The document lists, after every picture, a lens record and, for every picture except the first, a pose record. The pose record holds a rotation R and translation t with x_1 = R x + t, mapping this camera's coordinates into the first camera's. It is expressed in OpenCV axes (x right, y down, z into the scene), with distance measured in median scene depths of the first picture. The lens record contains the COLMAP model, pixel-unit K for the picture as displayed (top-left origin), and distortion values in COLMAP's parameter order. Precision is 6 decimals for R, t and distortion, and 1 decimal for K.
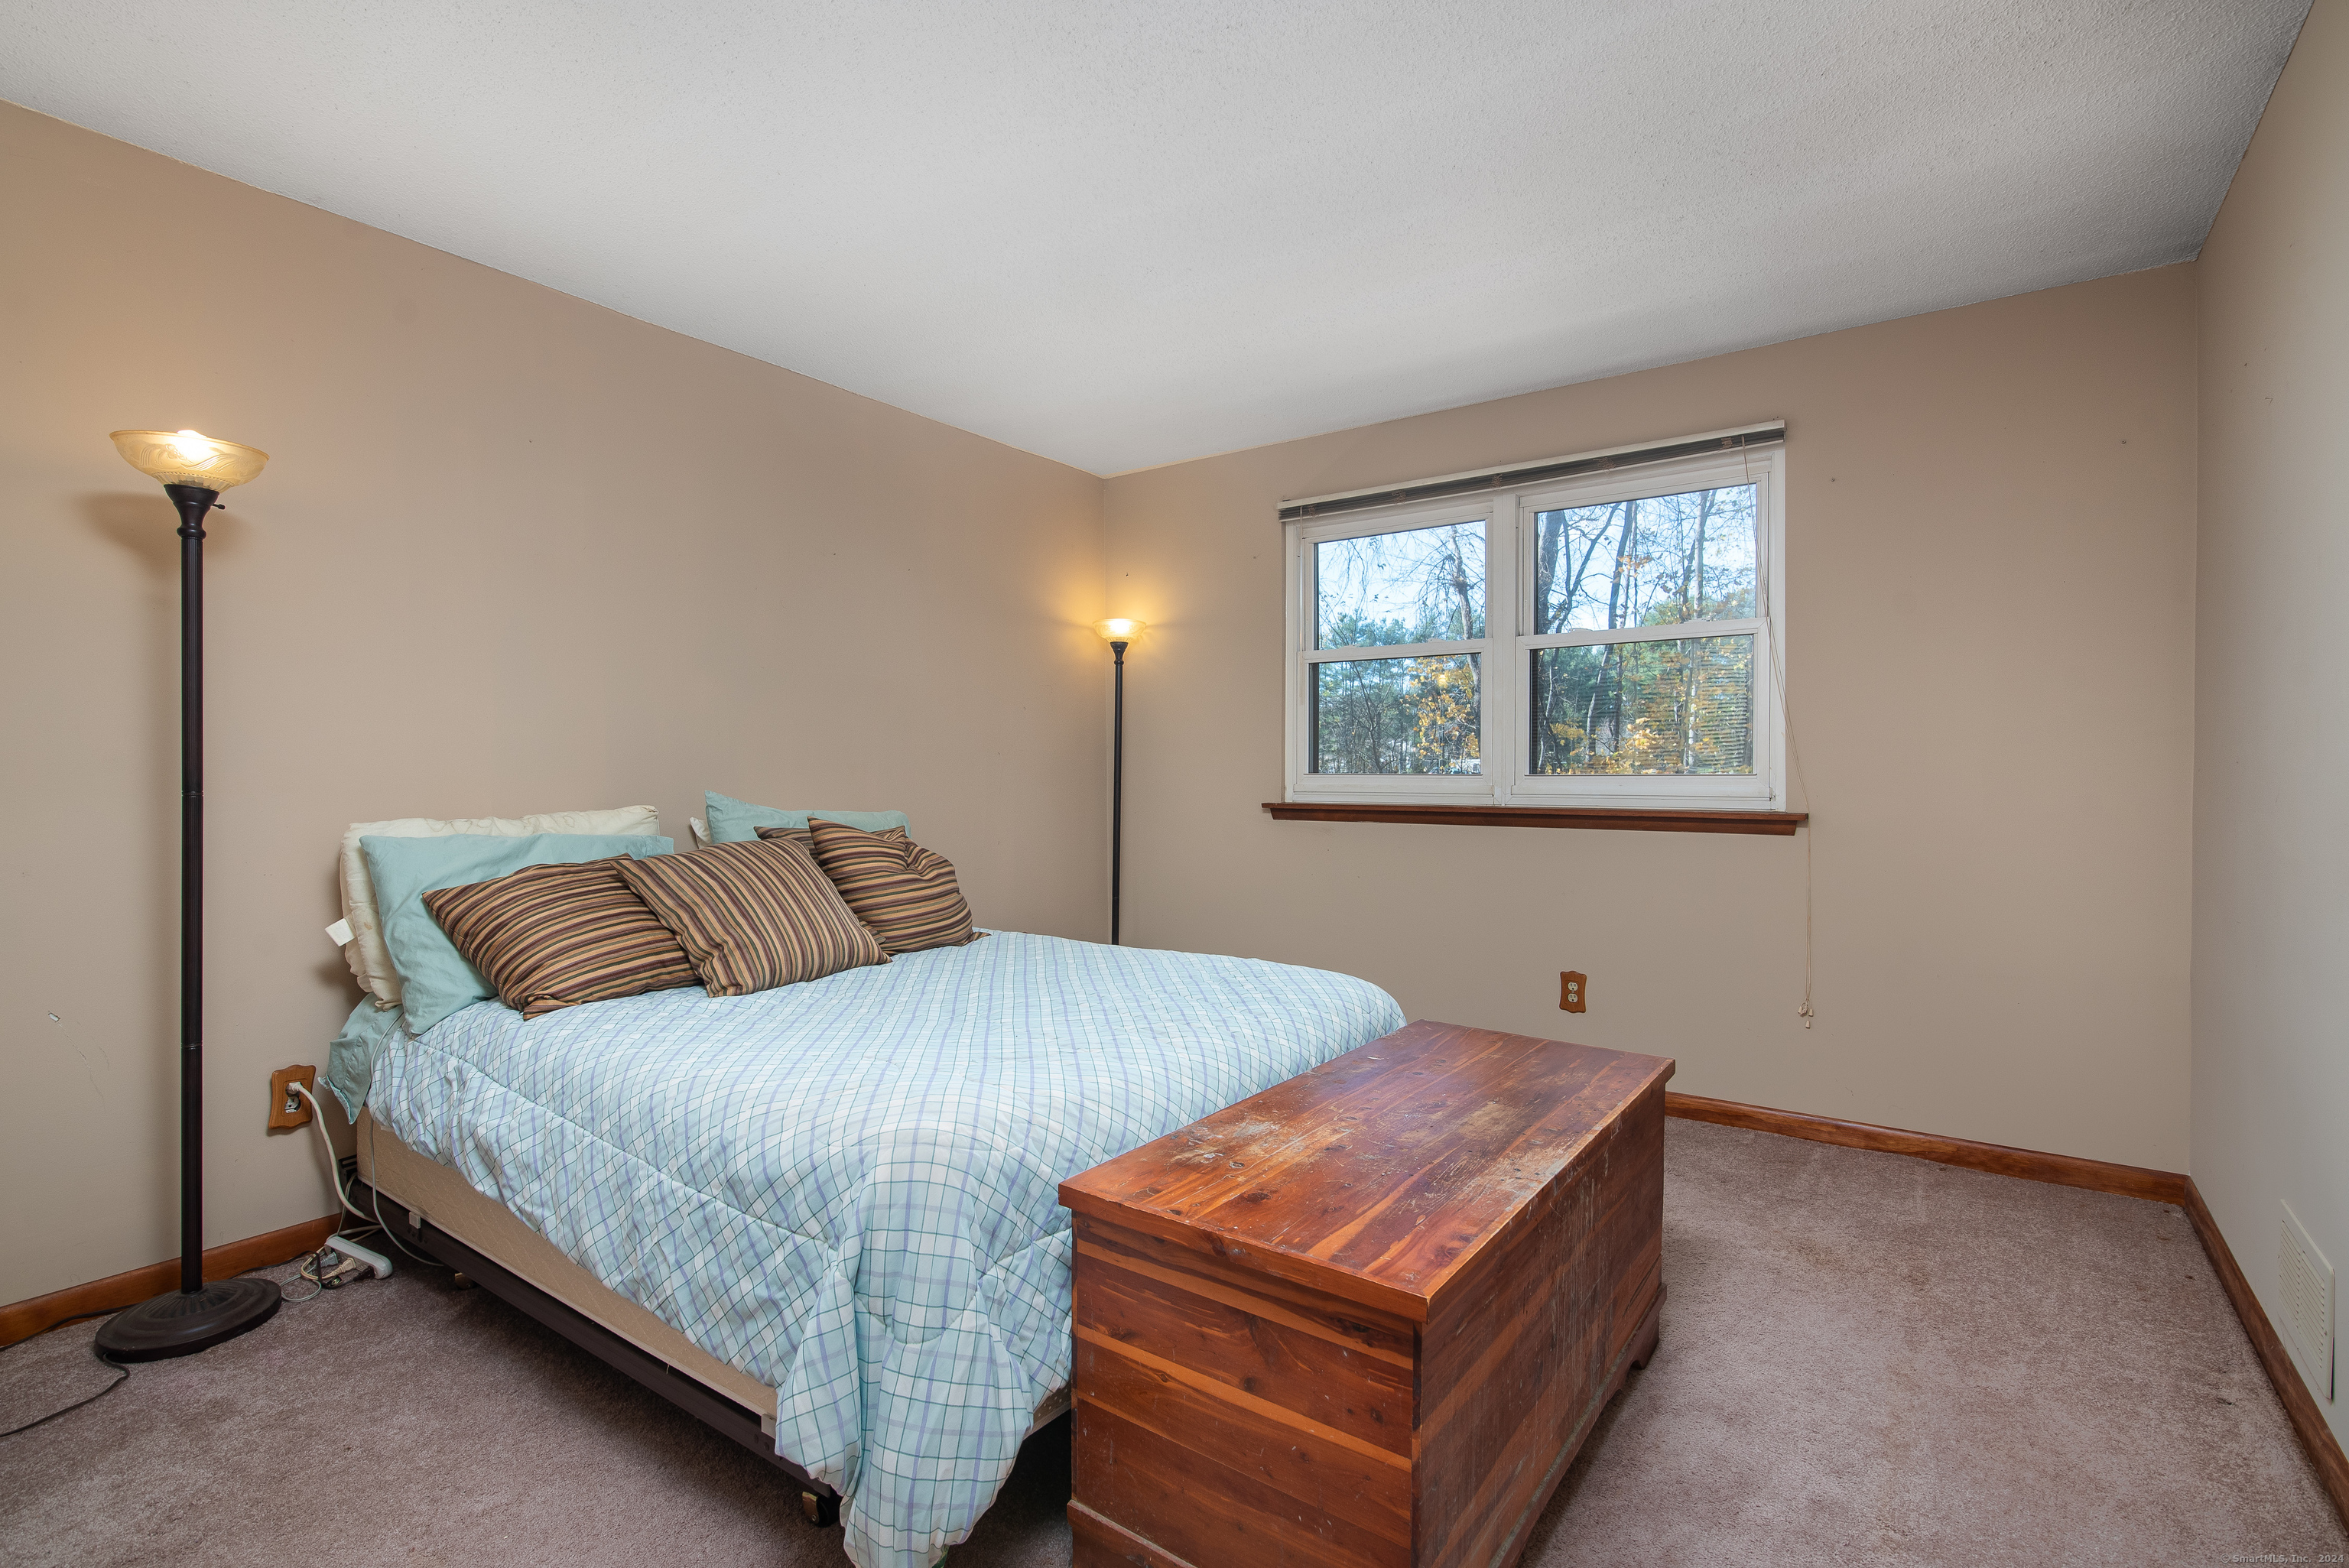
lens RADIAL K [[1067.2, 0, 1136.8], [0, 1067.2, 788.5], [0, 0, 1]] dist [-0.000744, -0.000267]
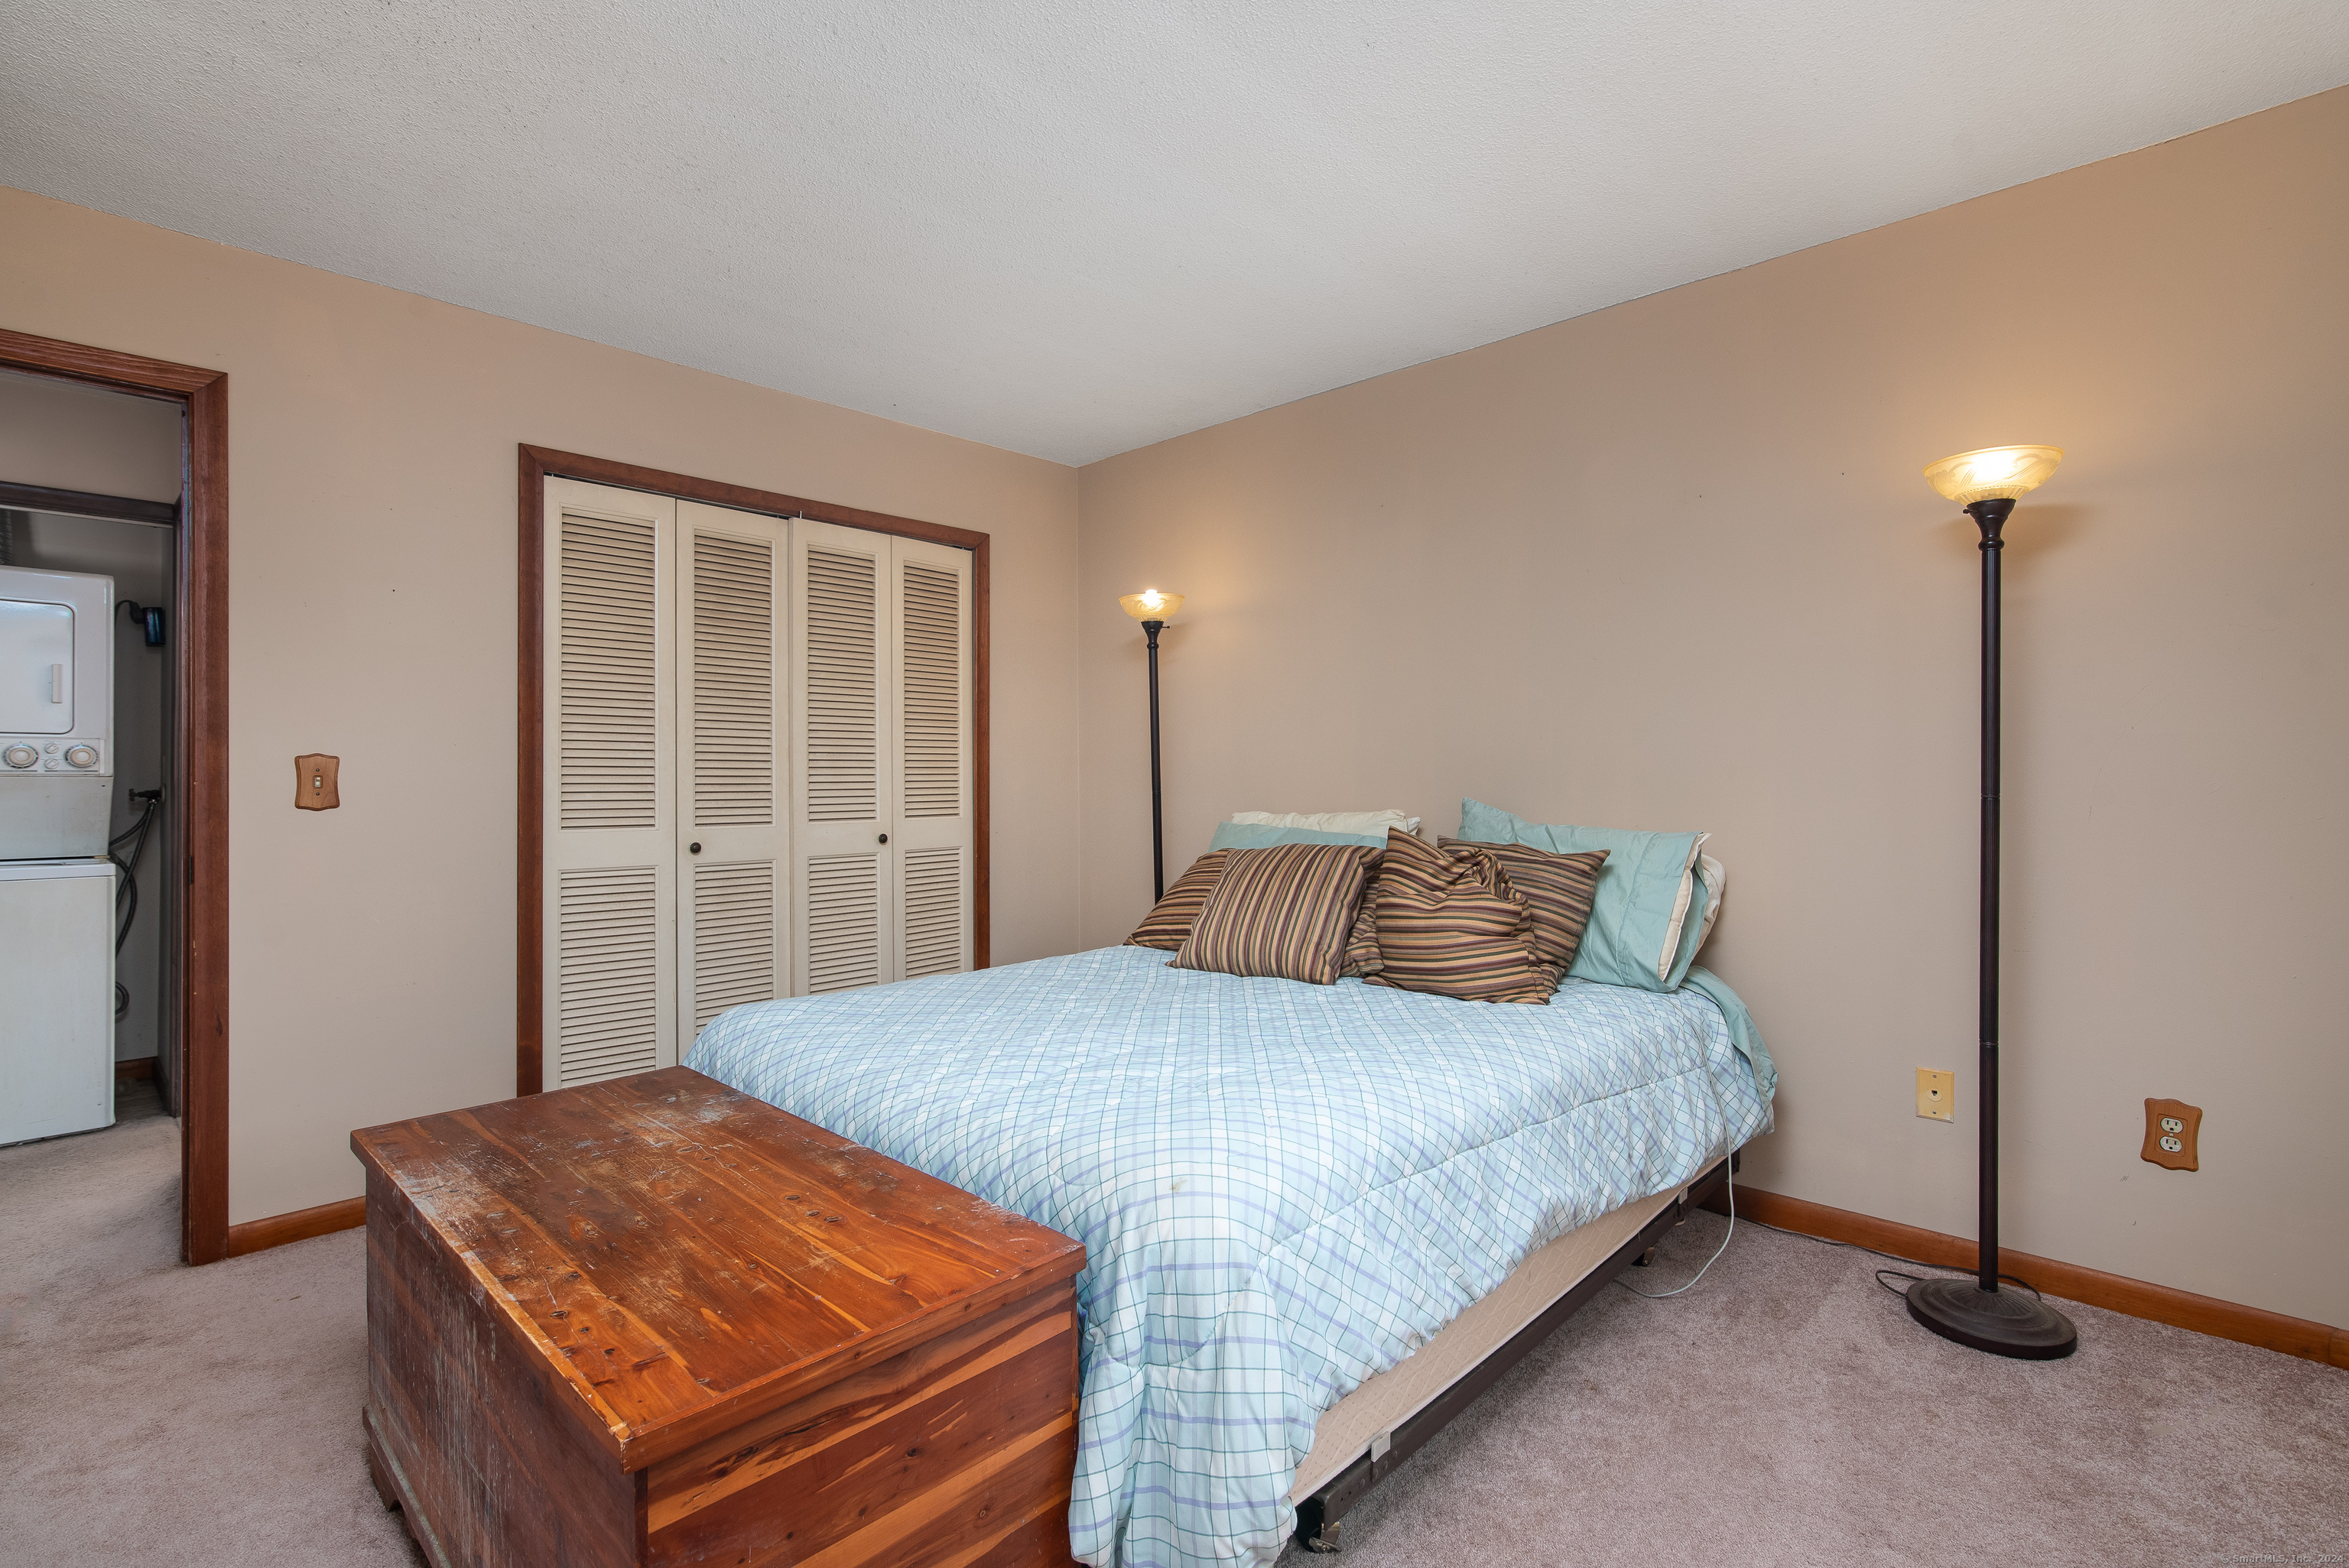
lens RADIAL K [[1076.2, 0, 1180.7], [0, 1076.2, 772.6], [0, 0, 1]] dist [0.003920, -0.000206]
pose [[-0.105275, -0.010150, -0.994391, 0.890480], [-0.006652, 0.999933, -0.009502, -0.012606], [0.994421, 0.005615, -0.105336, 1.236761]]
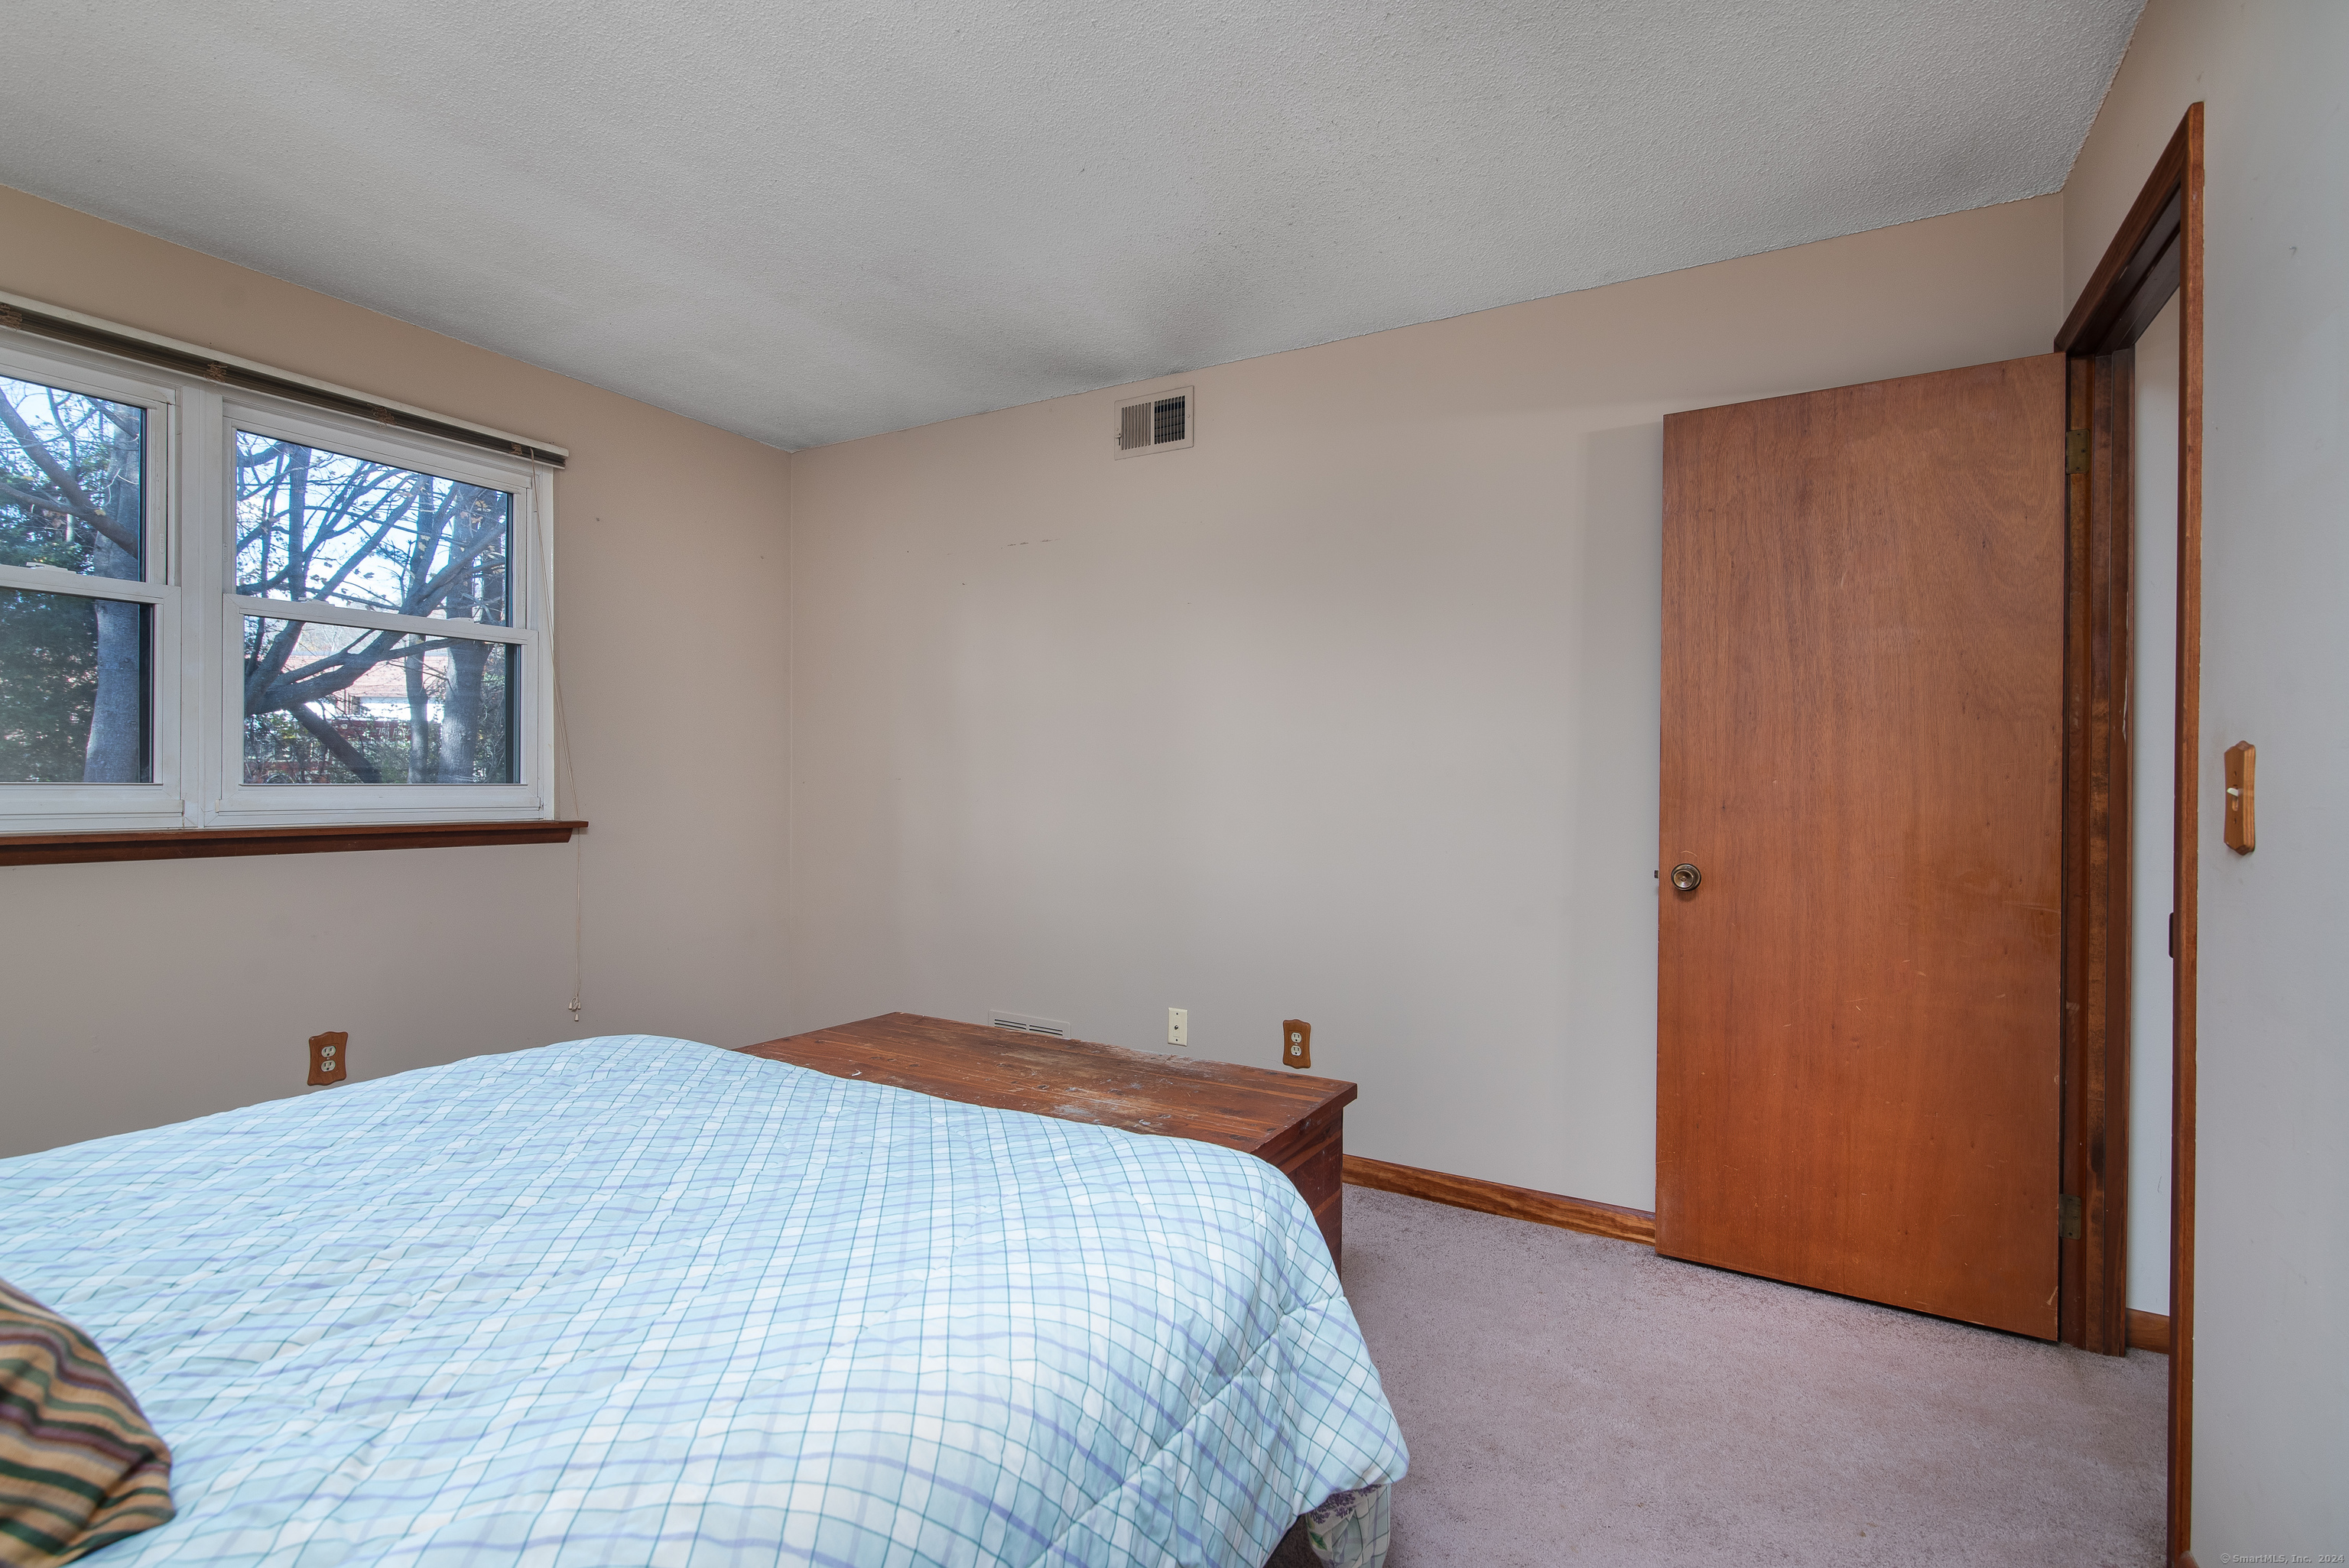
lens RADIAL K [[1076.2, 0, 1180.7], [0, 1076.2, 772.6], [0, 0, 1]] dist [0.003920, -0.000206]
pose [[-0.114003, 0.008996, 0.993440, -0.798503], [0.007067, 0.999941, -0.008244, -0.018553], [-0.993455, 0.006081, -0.114060, 0.794361]]
